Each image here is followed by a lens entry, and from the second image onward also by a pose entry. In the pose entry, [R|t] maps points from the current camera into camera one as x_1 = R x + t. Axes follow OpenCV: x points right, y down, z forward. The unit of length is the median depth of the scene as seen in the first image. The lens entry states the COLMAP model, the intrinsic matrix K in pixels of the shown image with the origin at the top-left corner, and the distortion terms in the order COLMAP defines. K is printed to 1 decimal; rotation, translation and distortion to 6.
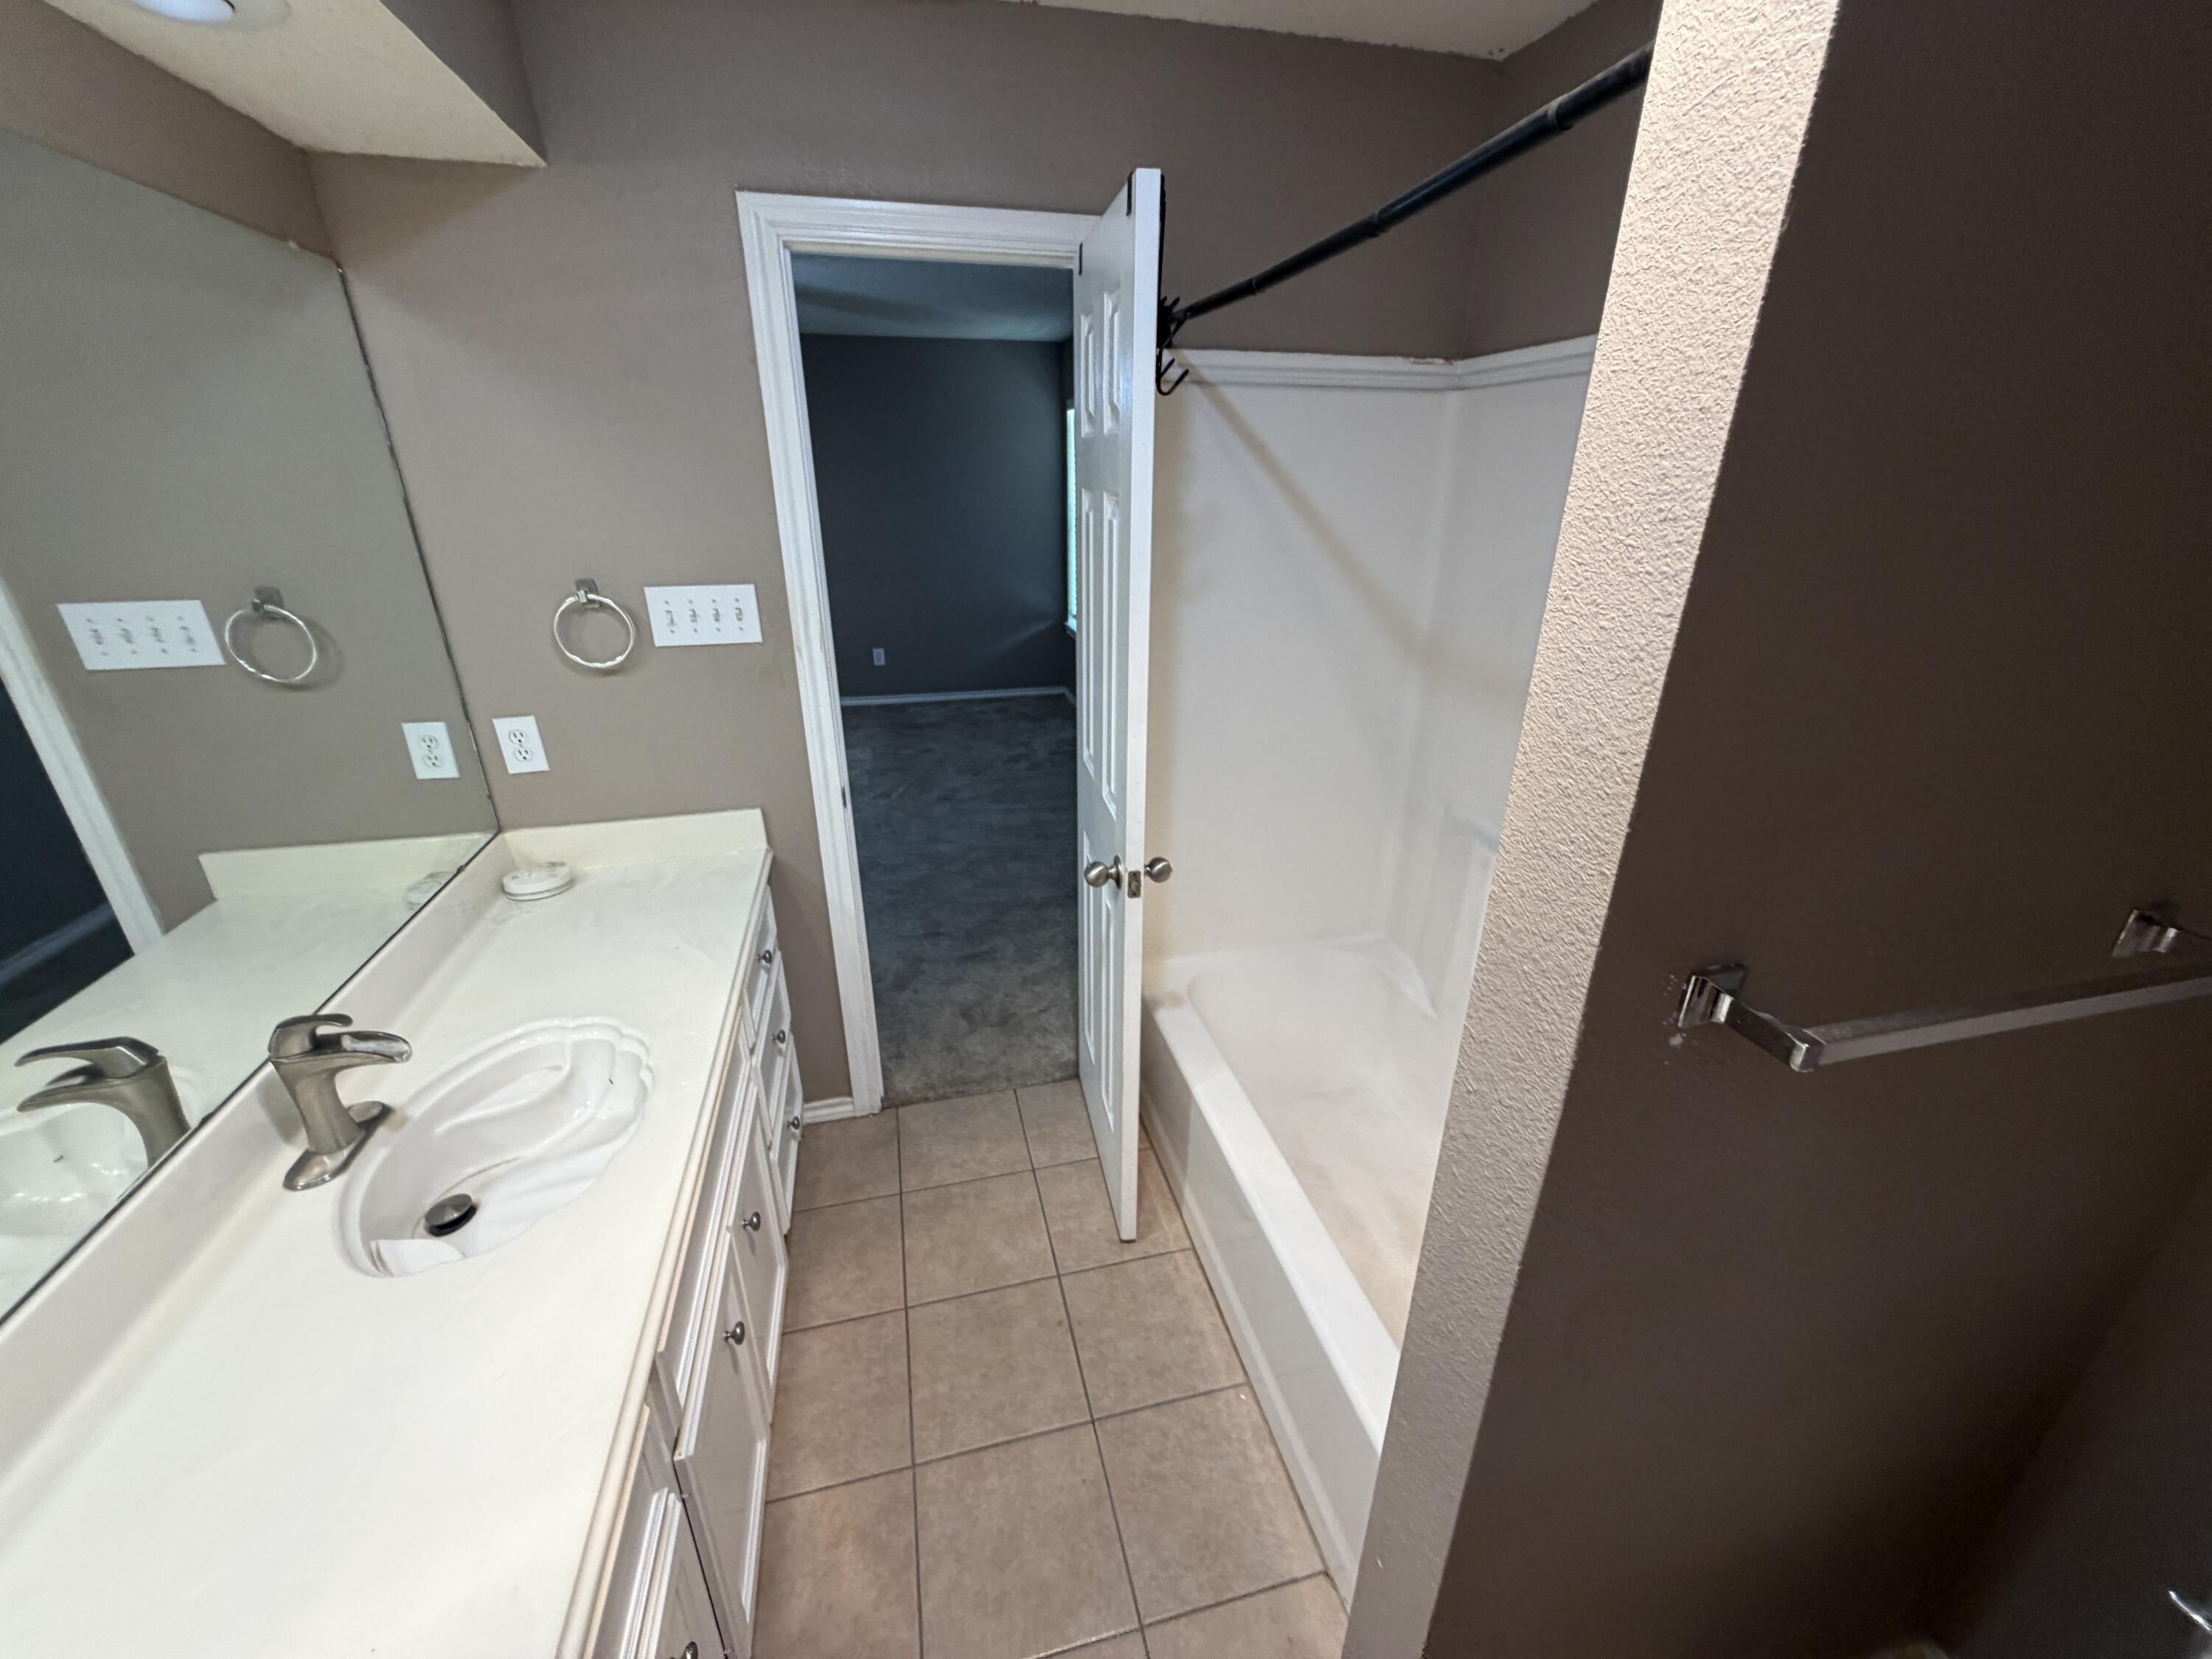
lens RADIAL K [[882.9, 0, 1106.5], [0, 882.9, 831.8], [0, 0, 1]] dist [-0.003969, 0.000178]
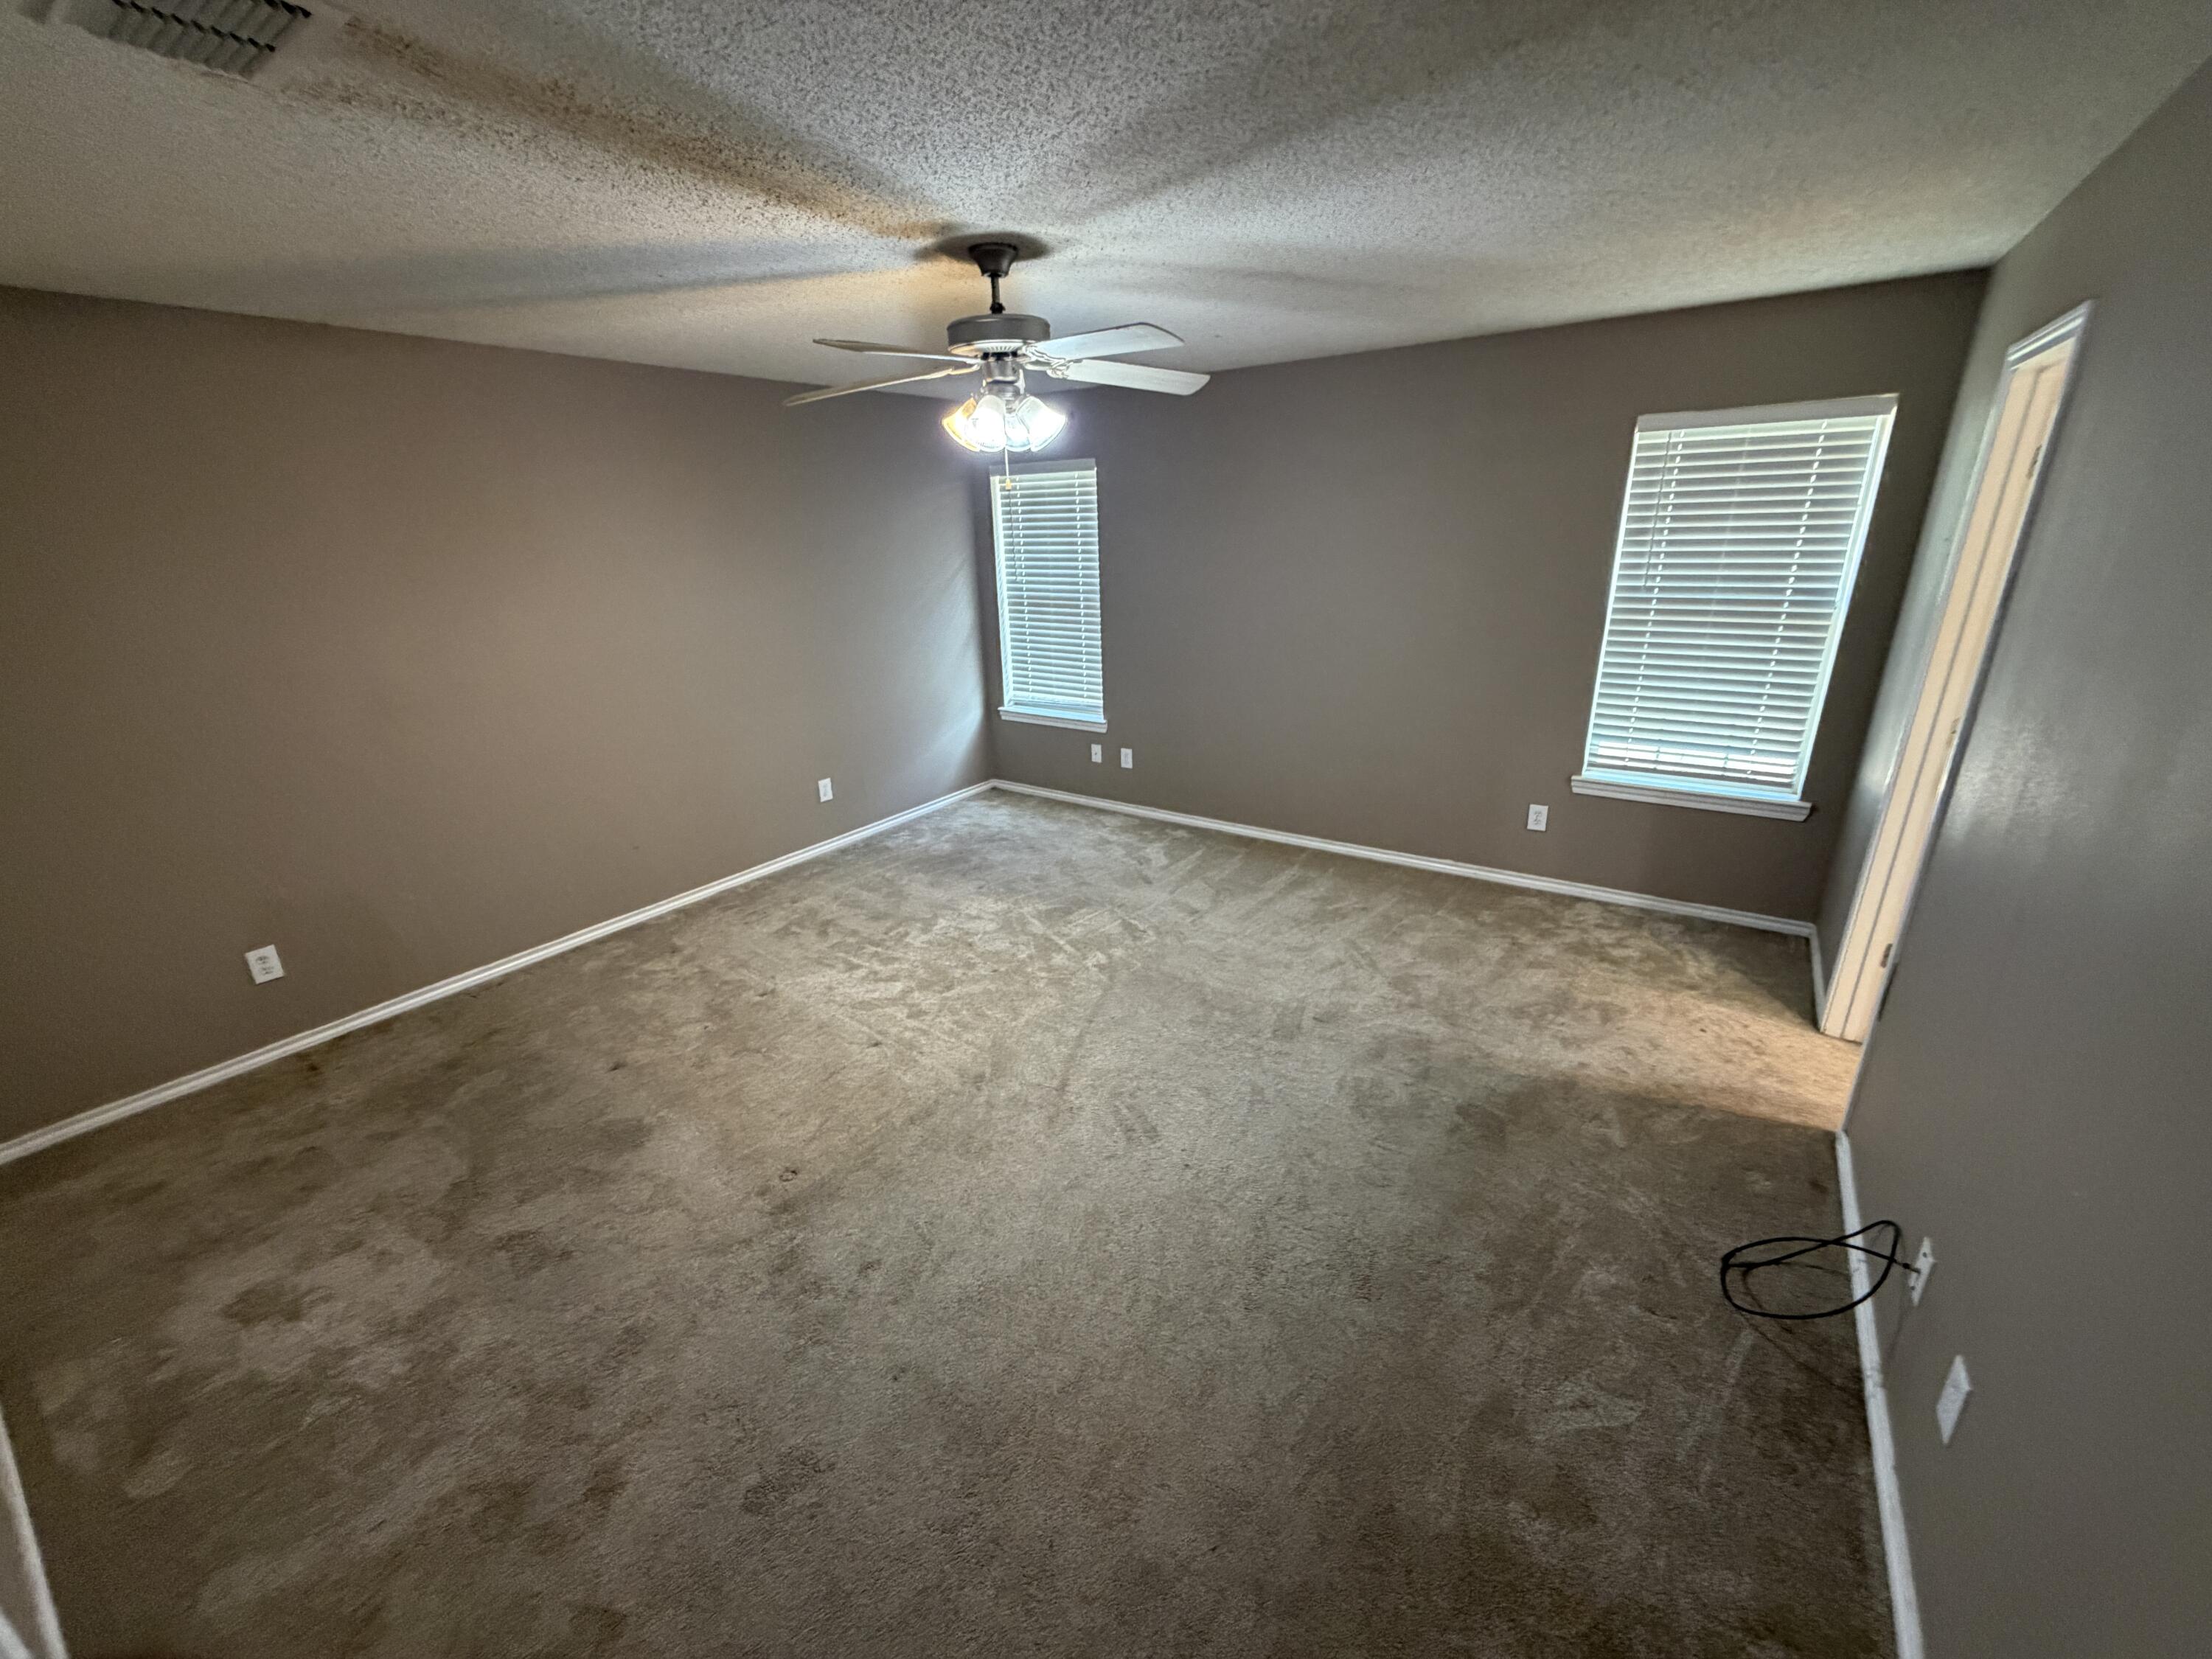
lens RADIAL K [[882.9, 0, 1102.1], [0, 882.9, 829.8], [0, 0, 1]] dist [-0.003969, 0.000178]
pose [[0.749359, -0.243561, 0.615742, -0.746584], [0.283718, 0.958312, 0.033782, -0.166308], [-0.598301, 0.149383, 0.787223, 0.360000]]
